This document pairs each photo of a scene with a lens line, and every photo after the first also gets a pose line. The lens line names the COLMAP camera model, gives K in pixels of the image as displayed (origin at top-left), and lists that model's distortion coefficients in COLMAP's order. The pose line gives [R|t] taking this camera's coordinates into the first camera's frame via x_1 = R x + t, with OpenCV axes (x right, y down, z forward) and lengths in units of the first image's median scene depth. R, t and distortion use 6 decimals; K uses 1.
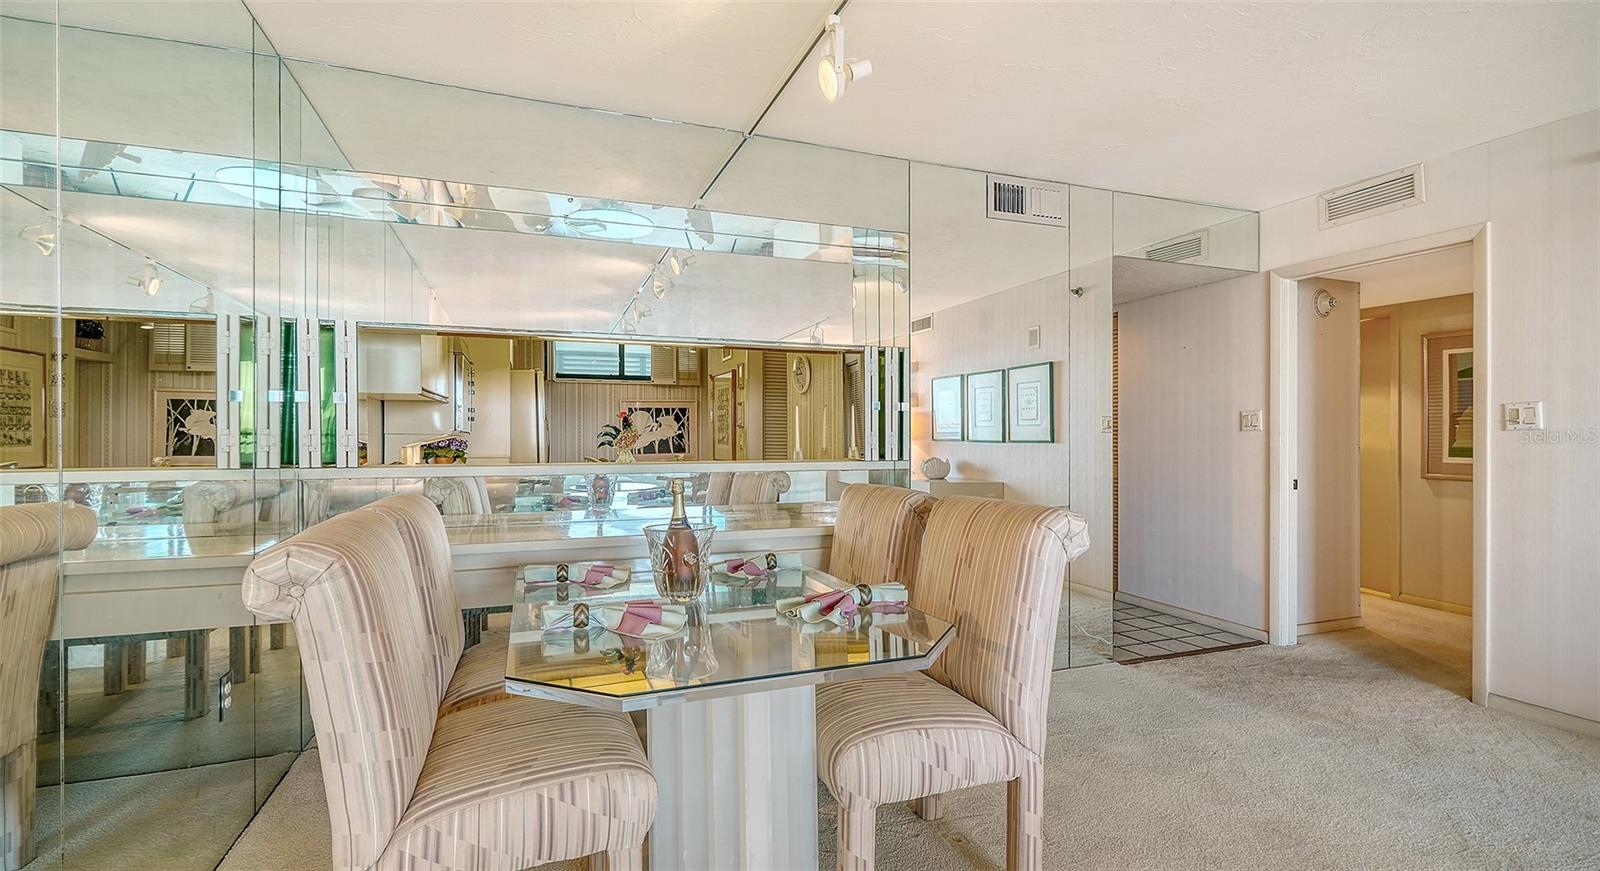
lens RADIAL K [[705.3, 0, 792.7], [0, 705.3, 440.8], [0, 0, 1]] dist [0.001717, 0.000137]
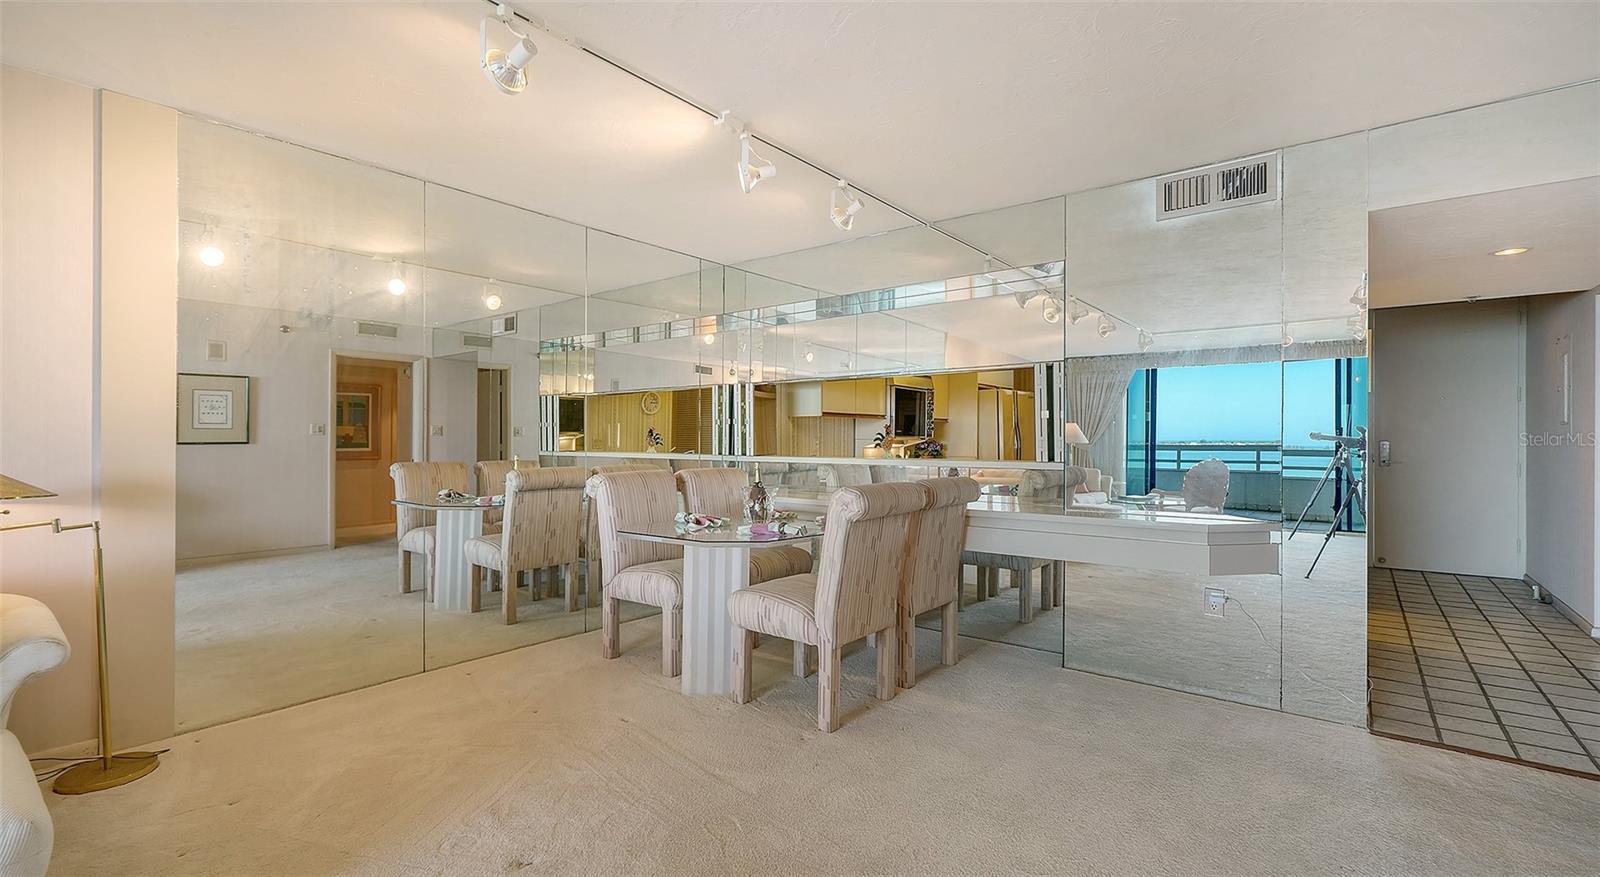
lens RADIAL K [[703.2, 0, 801.3], [0, 703.2, 434.7], [0, 0, 1]] dist [0.000359, 0.000183]
pose [[0.532558, -0.004835, -0.846380, 1.145929], [-0.011932, 0.999841, -0.013220, 0.003119], [0.846310, 0.017139, 0.532416, 0.055935]]
